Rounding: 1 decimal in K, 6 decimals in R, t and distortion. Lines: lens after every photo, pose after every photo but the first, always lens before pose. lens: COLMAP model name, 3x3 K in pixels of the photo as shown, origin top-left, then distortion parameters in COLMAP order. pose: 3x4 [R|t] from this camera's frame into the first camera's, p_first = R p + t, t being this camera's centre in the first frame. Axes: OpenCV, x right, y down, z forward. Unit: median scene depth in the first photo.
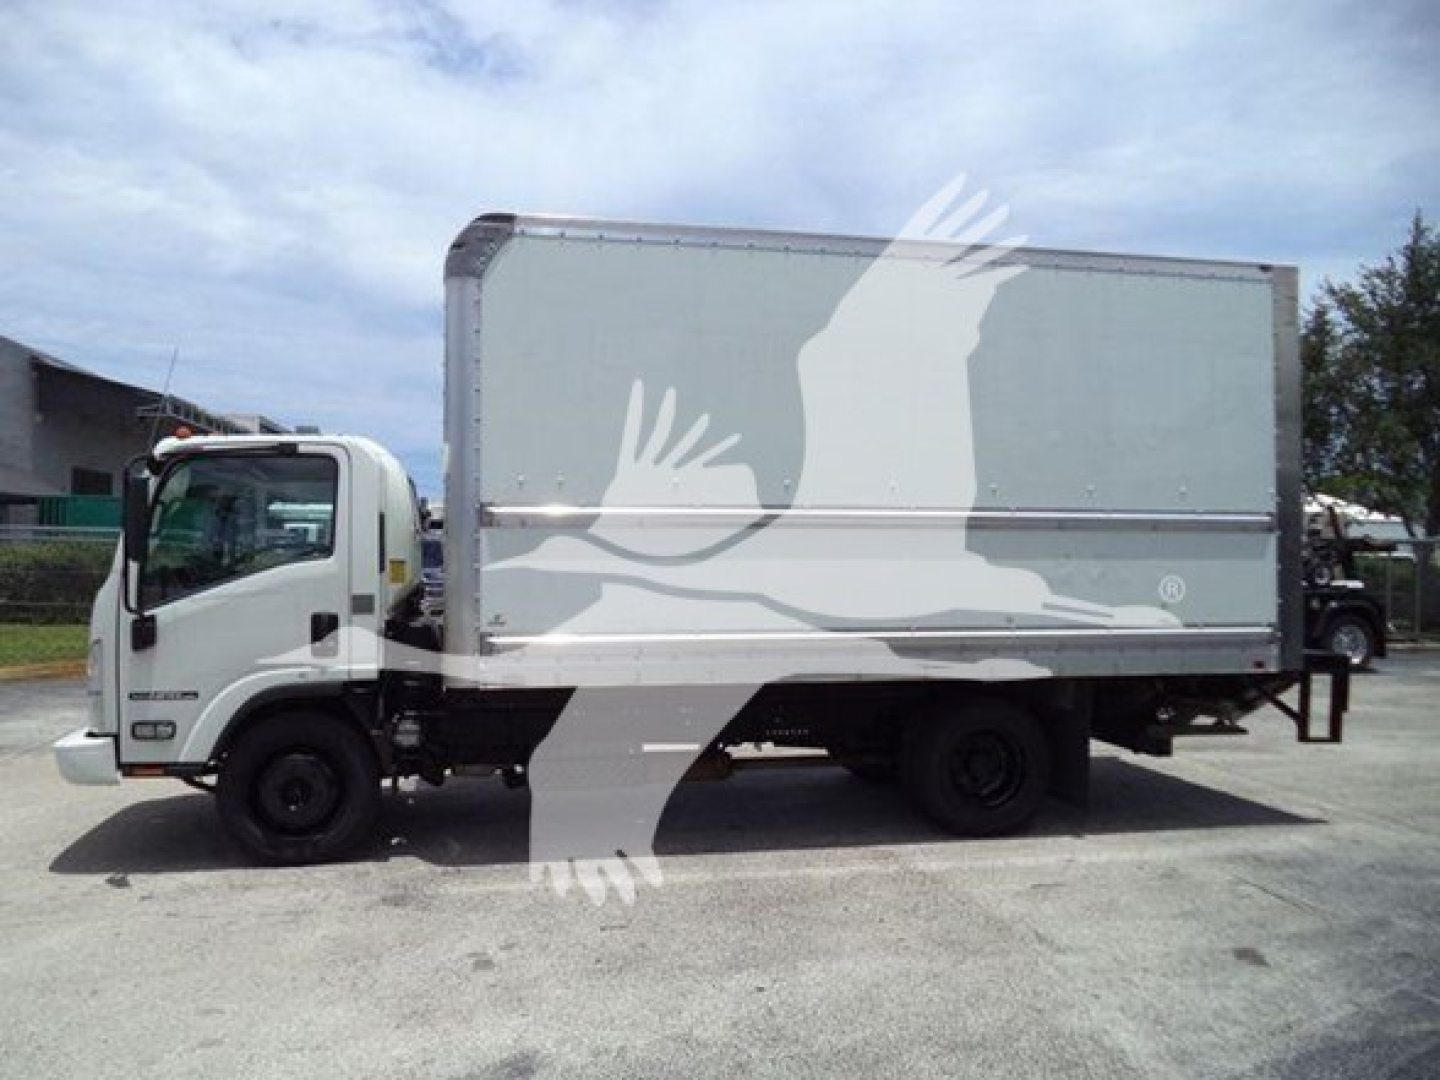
lens RADIAL K [[1156.4, 0, 717.5], [0, 1156.4, 559.9], [0, 0, 1]] dist [-0.011089, 0.005320]
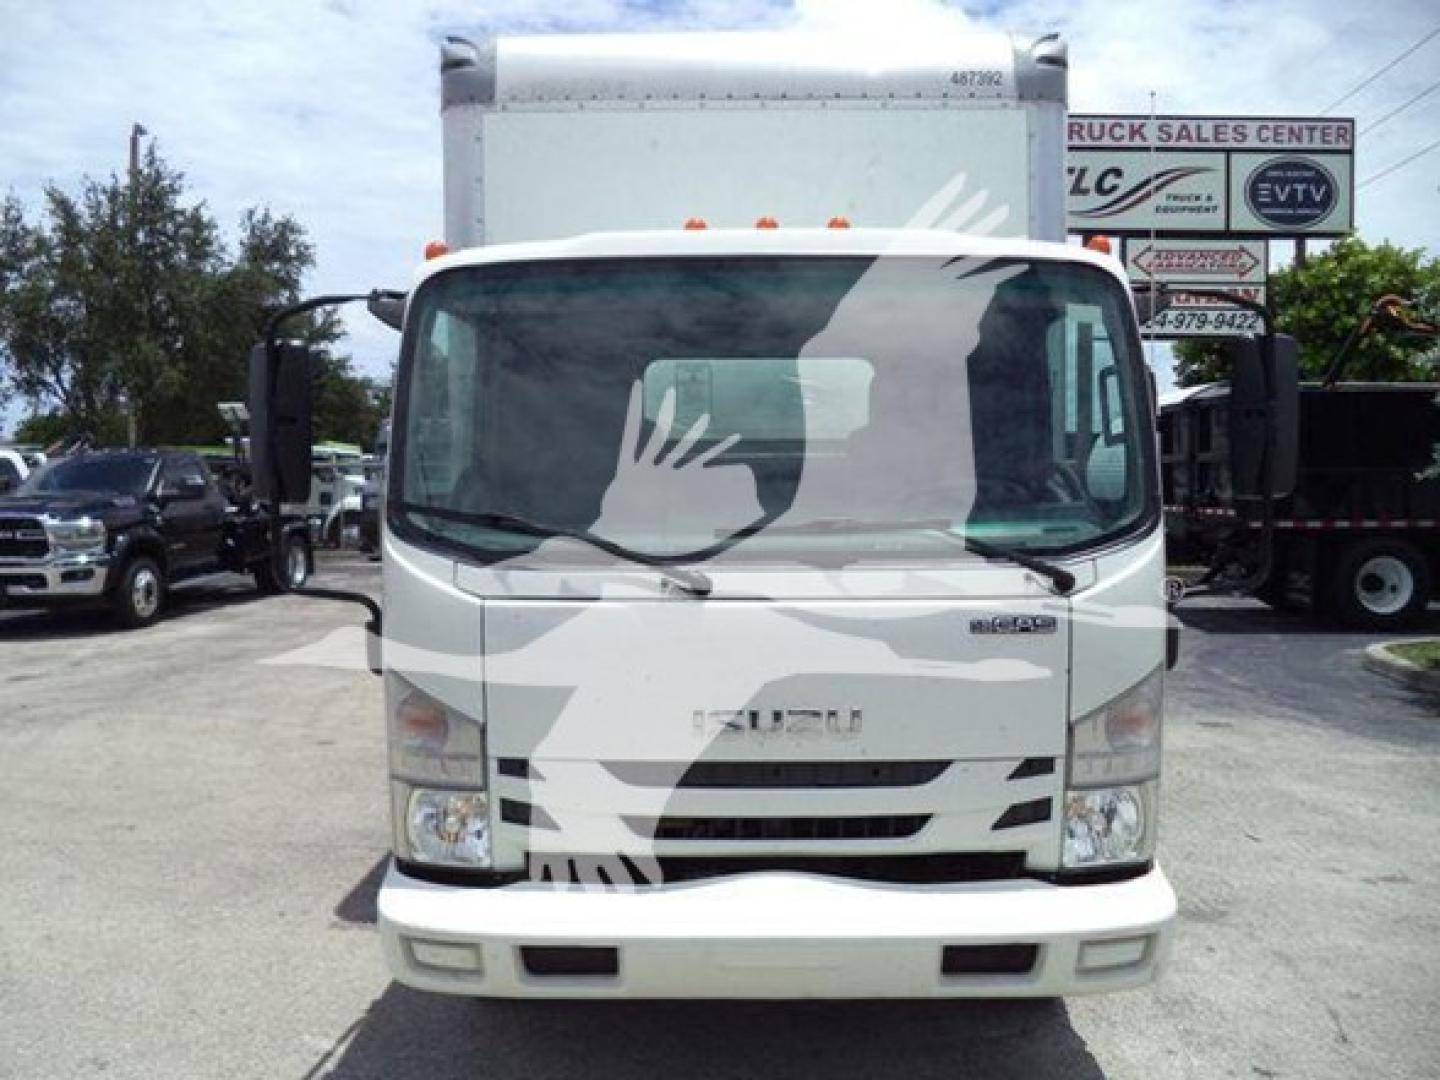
lens RADIAL K [[1166.0, 0, 746.3], [0, 1166.0, 545.1], [0, 0, 1]] dist [-0.023829, -0.001555]
pose [[0.200565, -0.053208, 0.978234, -1.010170], [-0.005477, 0.998448, 0.055431, -0.003452], [-0.979665, -0.016476, 0.199963, 1.046181]]
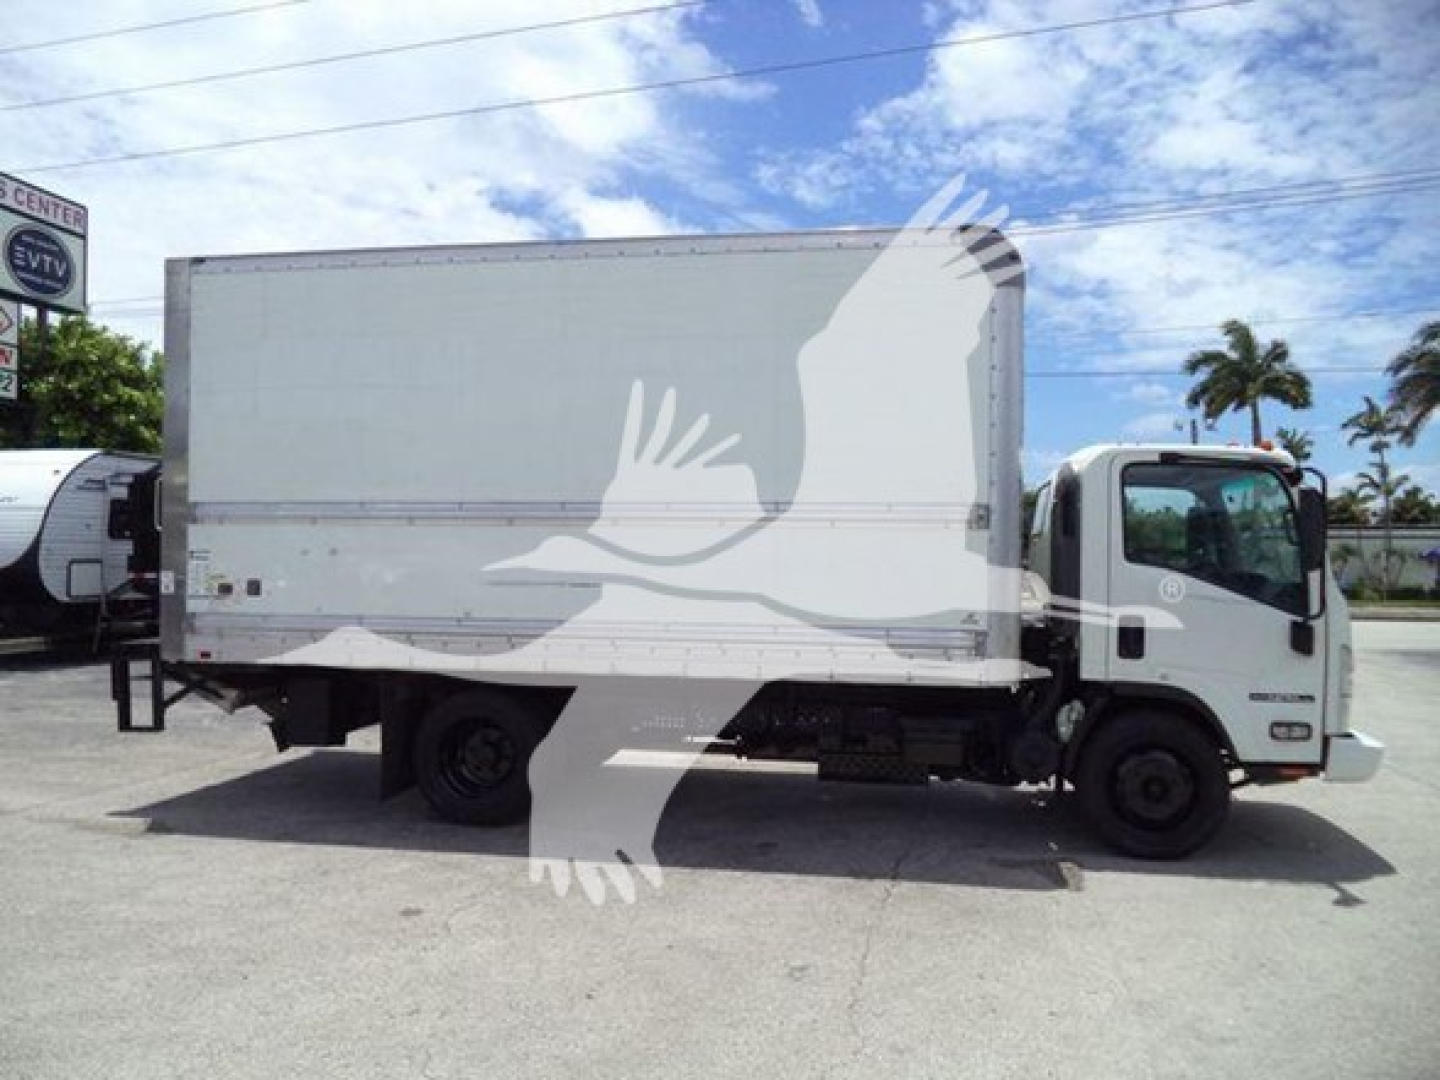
lens RADIAL K [[1113.5, 0, 750.5], [0, 1113.5, 533.1], [0, 0, 1]] dist [-0.039290, 0.005969]
pose [[-0.916182, -0.000638, 0.400762, -0.495445], [-0.012417, 0.999564, -0.026794, 0.006502], [-0.400571, -0.029525, -0.915790, 2.370641]]
